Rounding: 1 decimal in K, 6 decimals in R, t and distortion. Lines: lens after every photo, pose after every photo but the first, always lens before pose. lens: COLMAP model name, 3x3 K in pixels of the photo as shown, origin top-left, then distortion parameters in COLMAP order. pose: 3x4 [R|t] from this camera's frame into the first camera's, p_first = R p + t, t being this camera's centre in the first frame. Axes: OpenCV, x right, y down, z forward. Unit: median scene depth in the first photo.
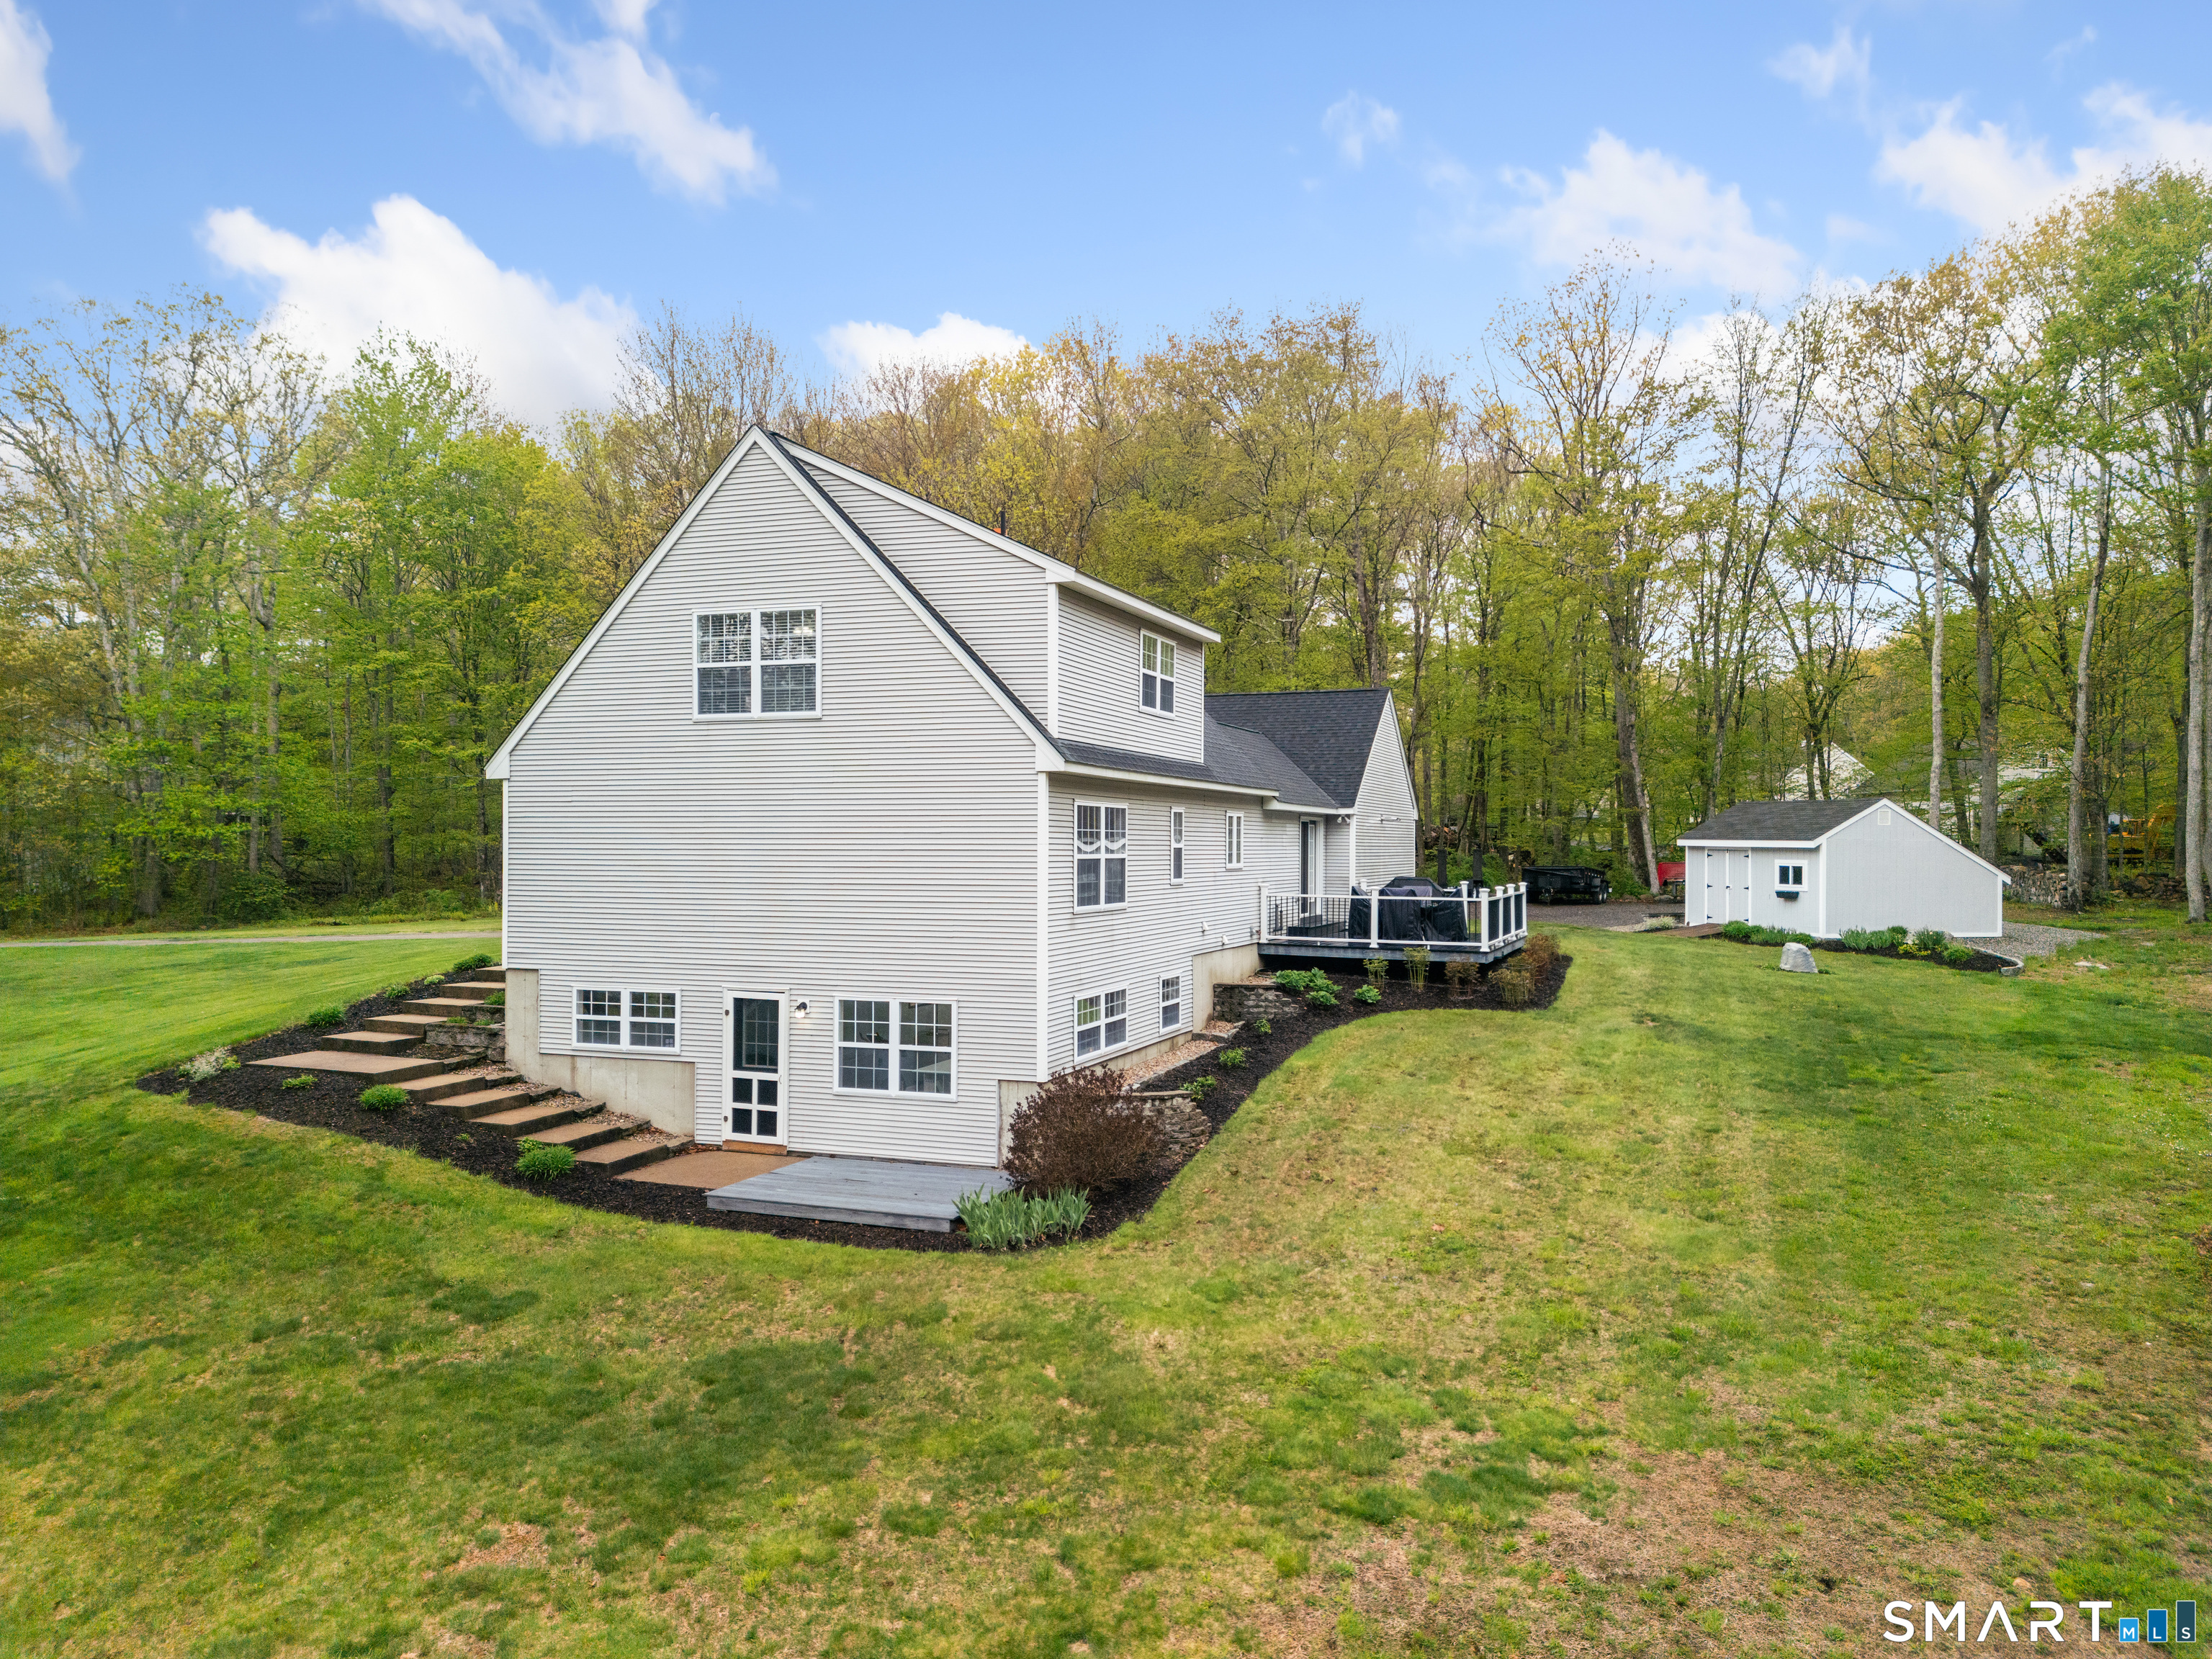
lens RADIAL K [[1546.3, 0, 1090.9], [0, 1546.3, 836.8], [0, 0, 1]] dist [0.071371, -0.081695]
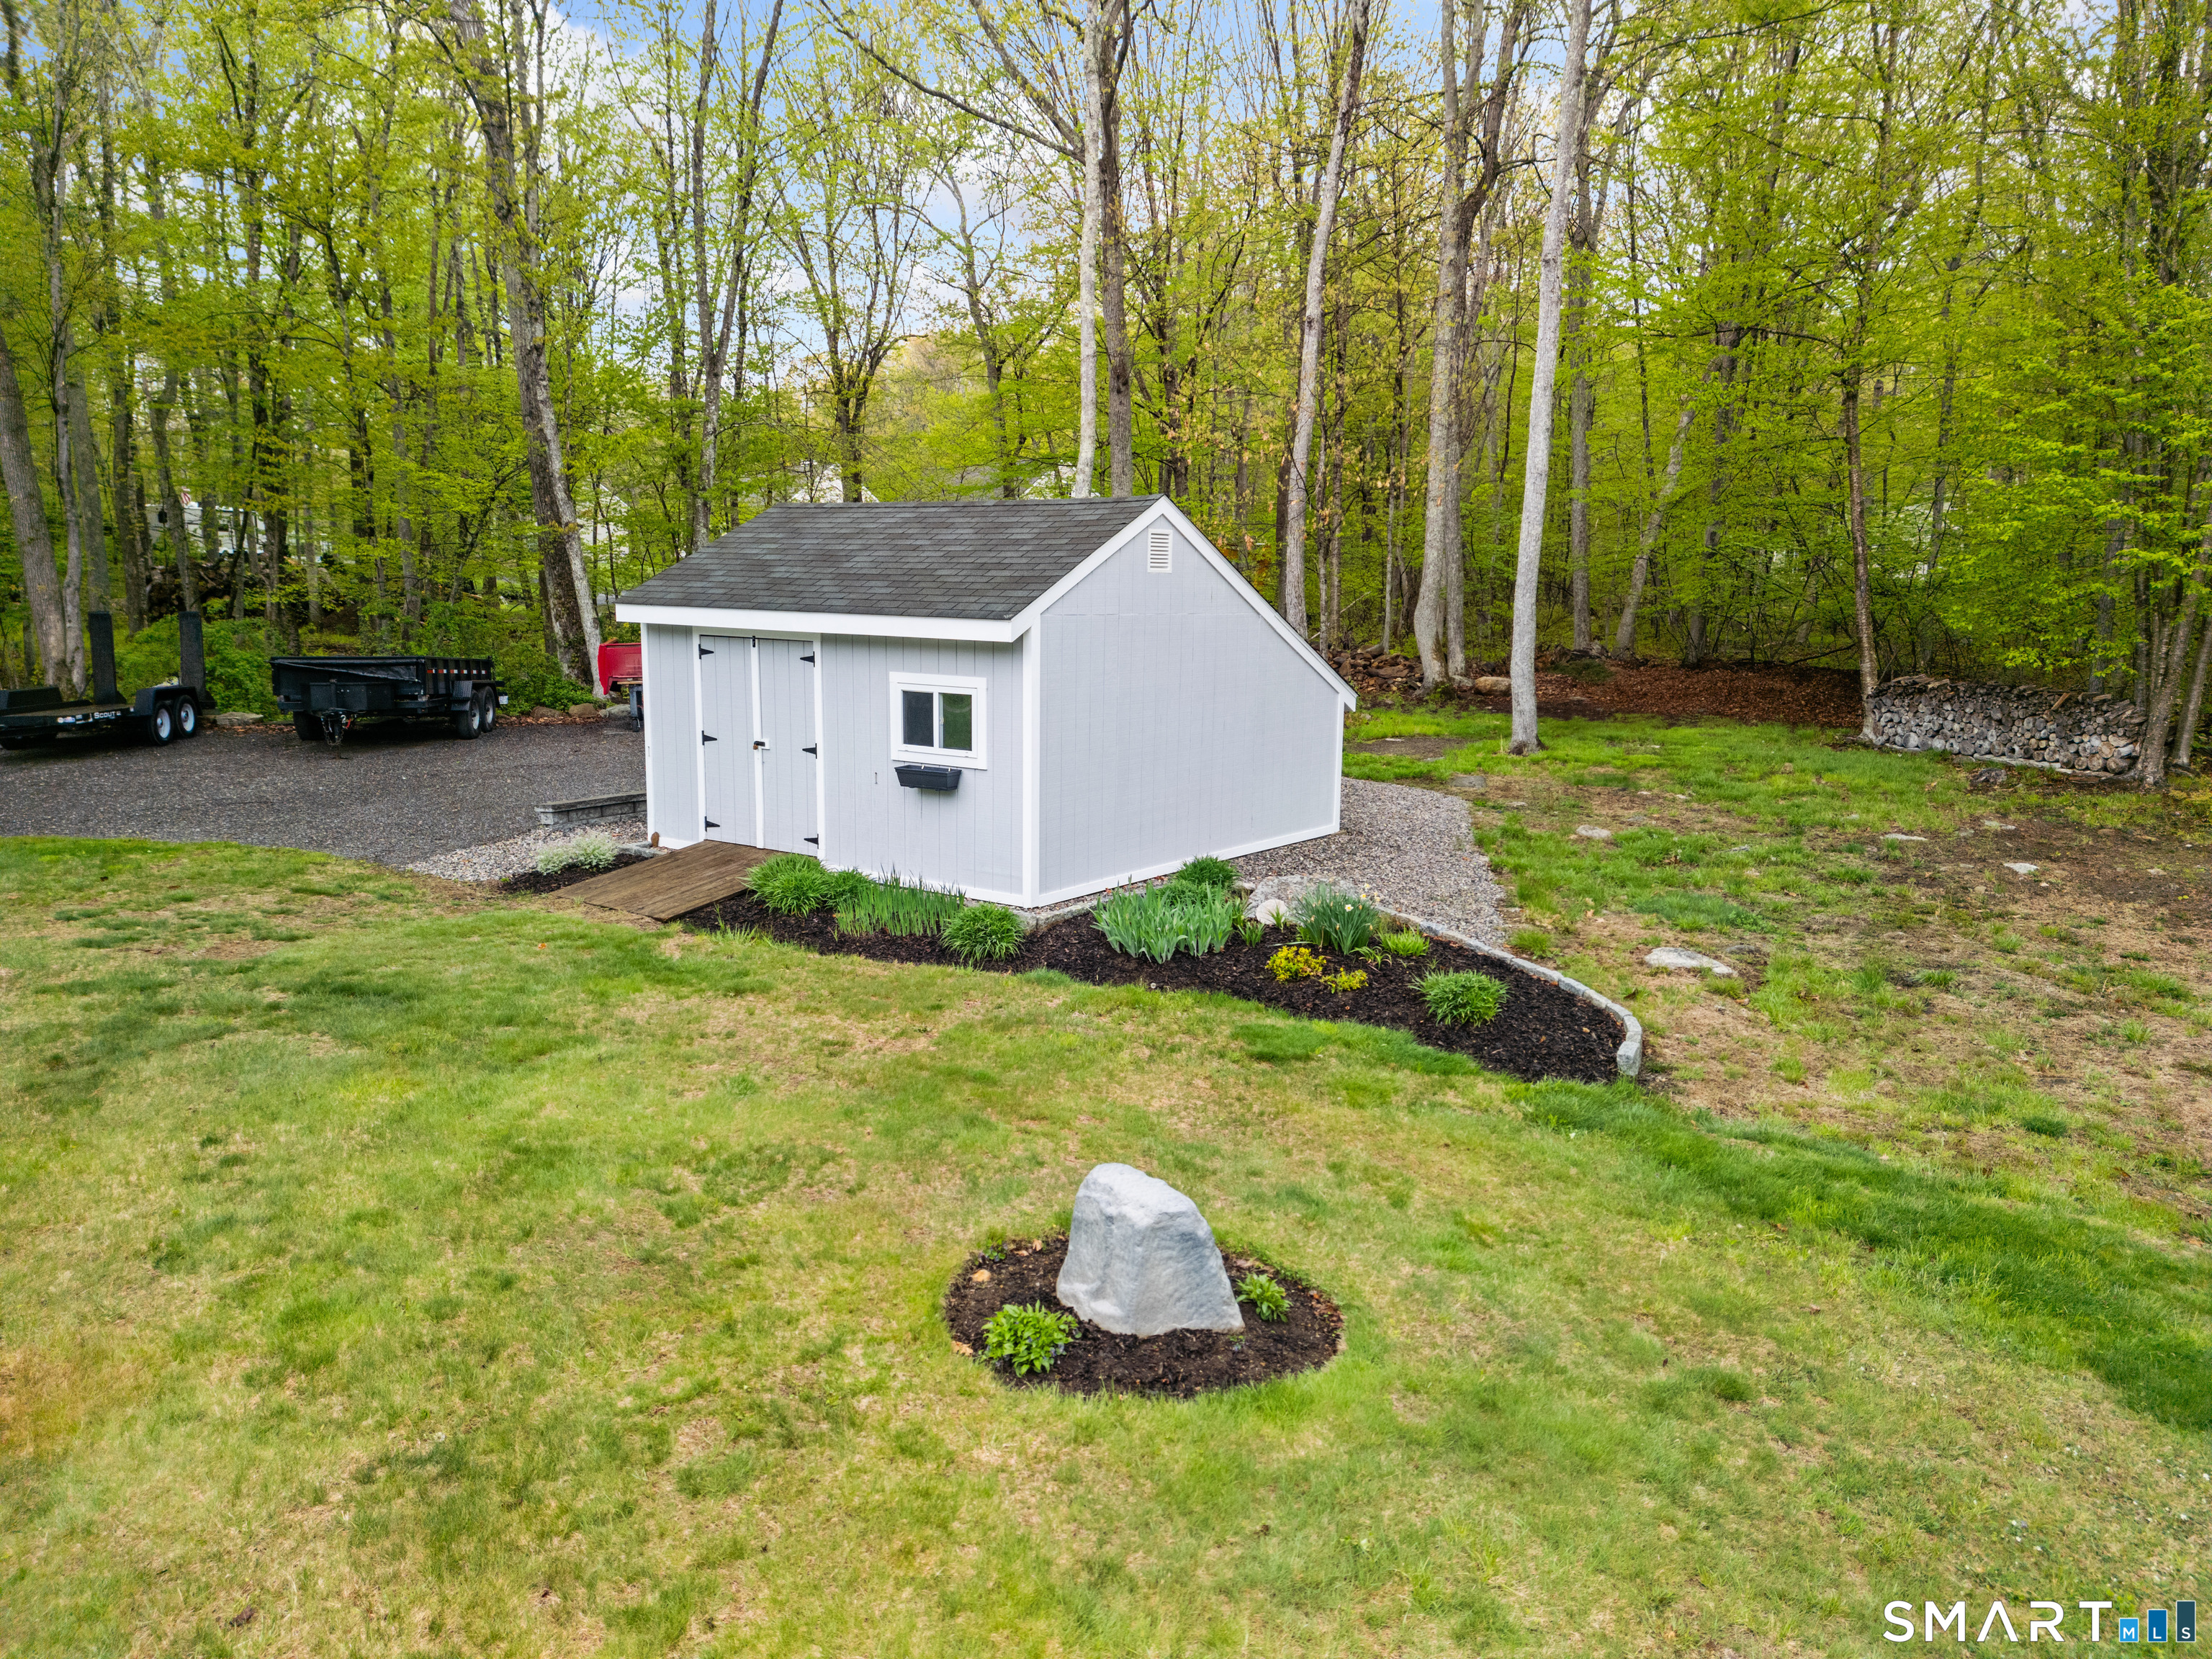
lens RADIAL K [[1546.3, 0, 1090.9], [0, 1546.3, 836.8], [0, 0, 1]] dist [0.071371, -0.081695]
pose [[0.812883, -0.087798, 0.575772, 0.272935], [-0.009599, 0.986419, 0.163970, -0.005680], [-0.582349, -0.138815, 0.801000, 0.691772]]
